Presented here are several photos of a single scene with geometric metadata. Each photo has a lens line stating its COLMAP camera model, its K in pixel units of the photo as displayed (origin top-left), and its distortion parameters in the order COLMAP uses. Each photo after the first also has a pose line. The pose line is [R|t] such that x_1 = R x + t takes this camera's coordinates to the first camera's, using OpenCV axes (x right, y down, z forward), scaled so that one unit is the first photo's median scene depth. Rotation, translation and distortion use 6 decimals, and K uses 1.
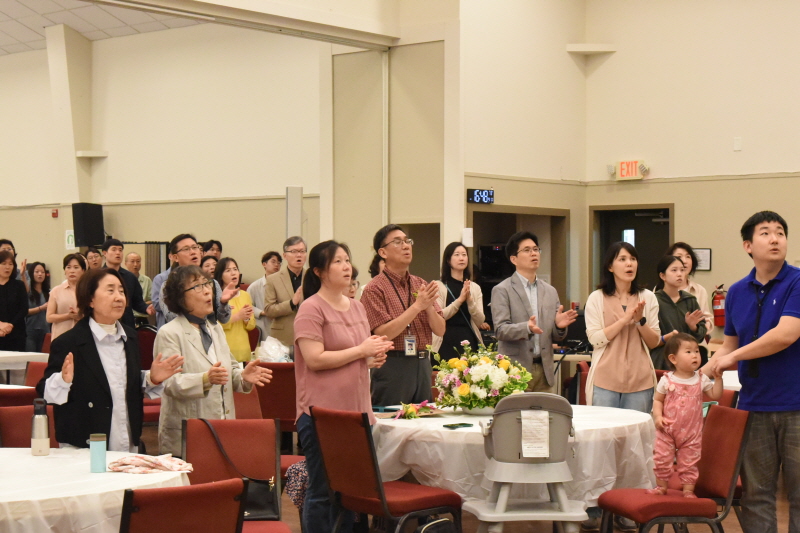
lens RADIAL K [[1492.1, 0, 396.4], [0, 1492.1, 268.8], [0, 0, 1]] dist [-0.013838, 0.000000]
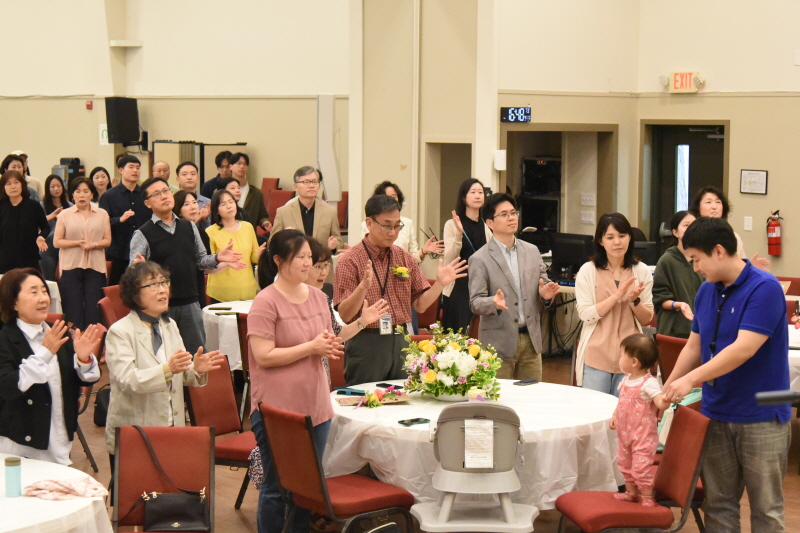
lens RADIAL K [[1624.0, 0, 402.8], [0, 1624.0, 264.8], [0, 0, 1]] dist [-0.047077, 0.000000]
pose [[0.997636, 0.014485, -0.067169, 0.088931], [-0.007945, 0.995288, 0.096636, -0.084559], [0.068253, -0.095874, 0.993051, -0.033441]]
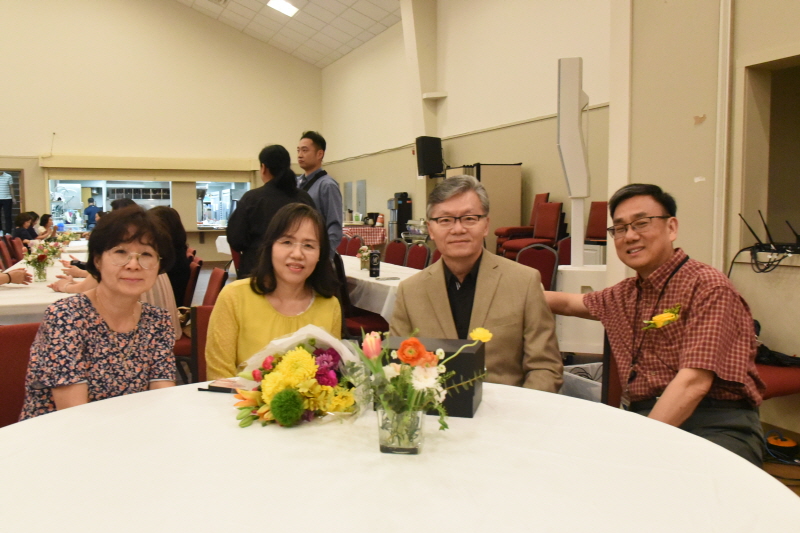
lens RADIAL K [[685.7, 0, 399.8], [0, 685.7, 267.4], [0, 0, 1]] dist [-0.041350, 0.024710]
pose [[0.907845, 0.025899, -0.418506, -0.008562], [0.010502, 0.996373, 0.084441, 0.024120], [0.419175, -0.081054, 0.904280, 1.103728]]
